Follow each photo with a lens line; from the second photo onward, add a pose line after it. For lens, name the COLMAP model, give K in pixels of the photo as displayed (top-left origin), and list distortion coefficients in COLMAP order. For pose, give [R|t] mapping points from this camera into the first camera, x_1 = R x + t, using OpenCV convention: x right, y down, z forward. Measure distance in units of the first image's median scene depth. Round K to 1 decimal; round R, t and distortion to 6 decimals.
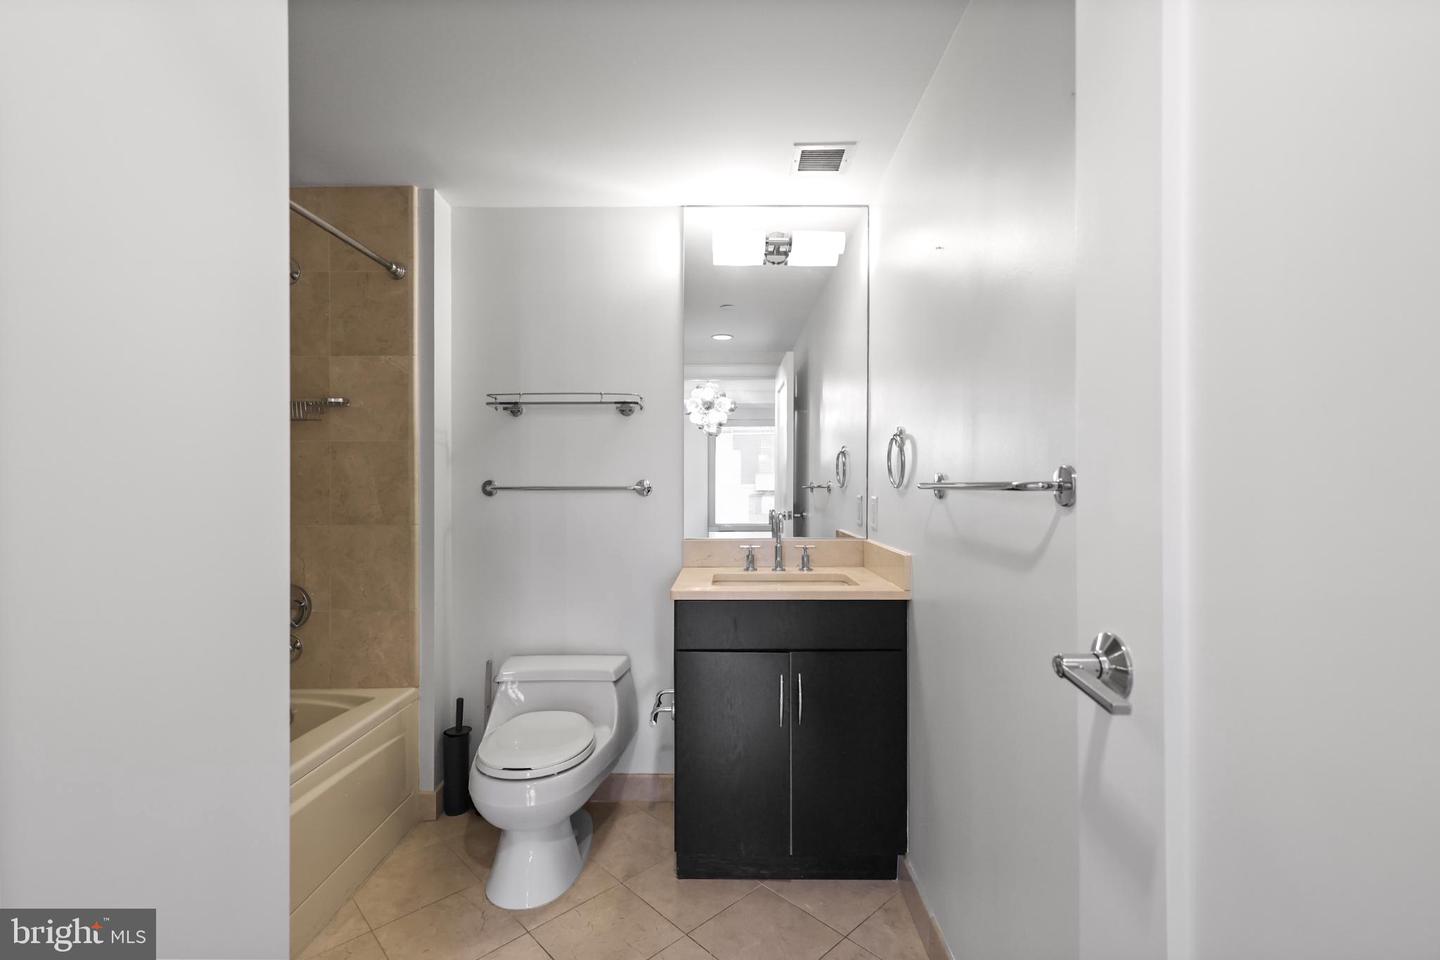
lens RADIAL K [[634.6, 0, 721.4], [0, 634.6, 483.1], [0, 0, 1]] dist [0.001527, 0.000323]
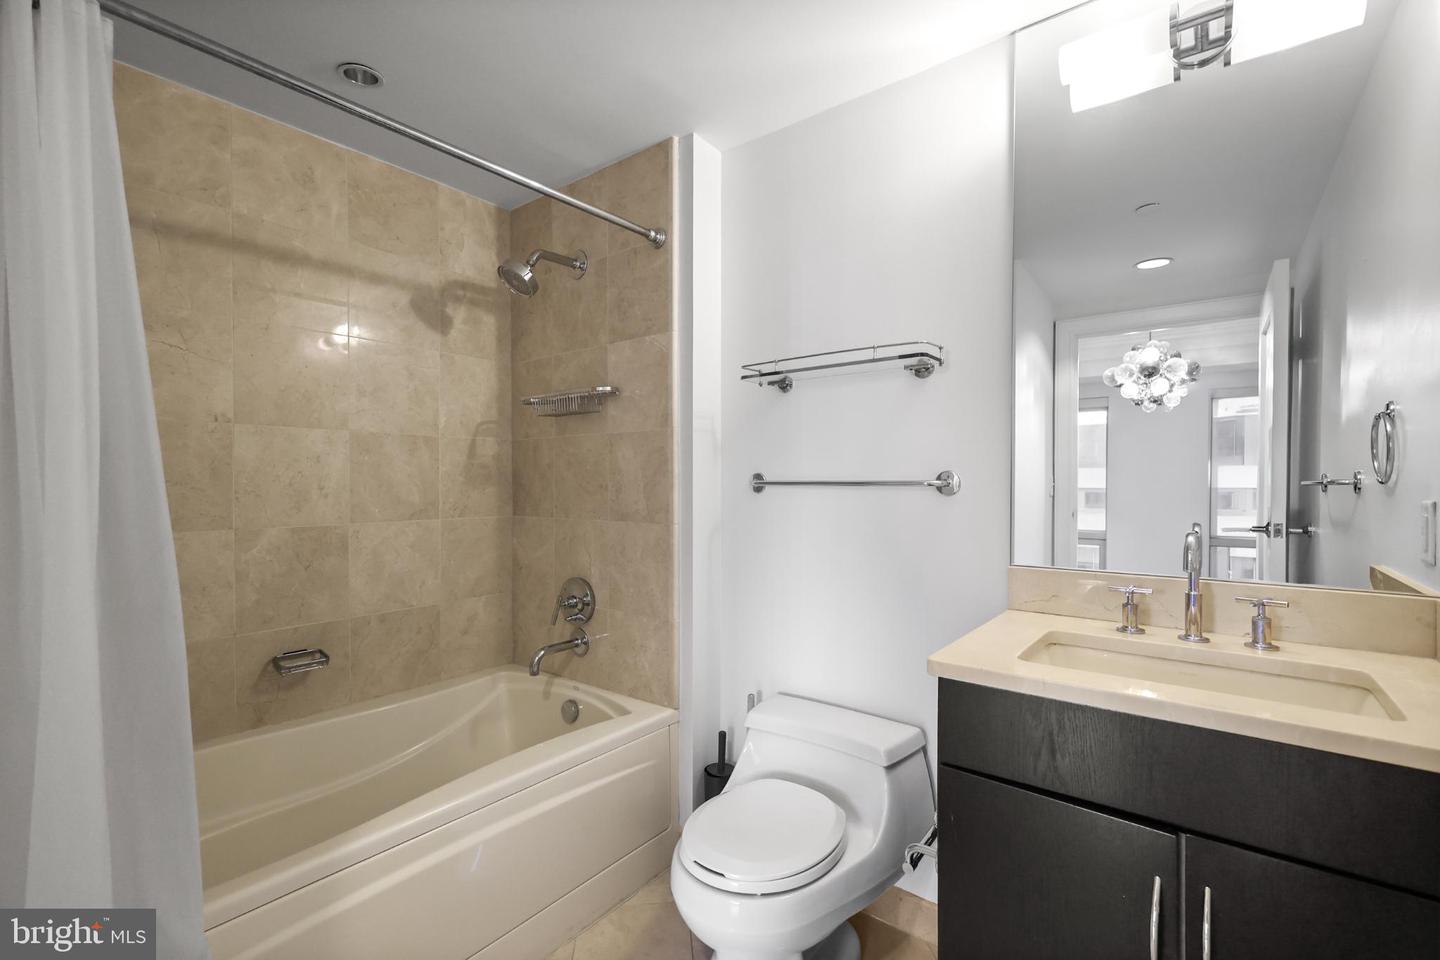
lens RADIAL K [[630.7, 0, 720.4], [0, 630.7, 485.5], [0, 0, 1]] dist [0.000116, -0.000380]
pose [[0.788643, 0.005453, -0.614827, 0.102810], [0.000297, 0.999957, 0.009250, 0.004361], [0.614851, -0.007478, 0.788608, 0.351901]]
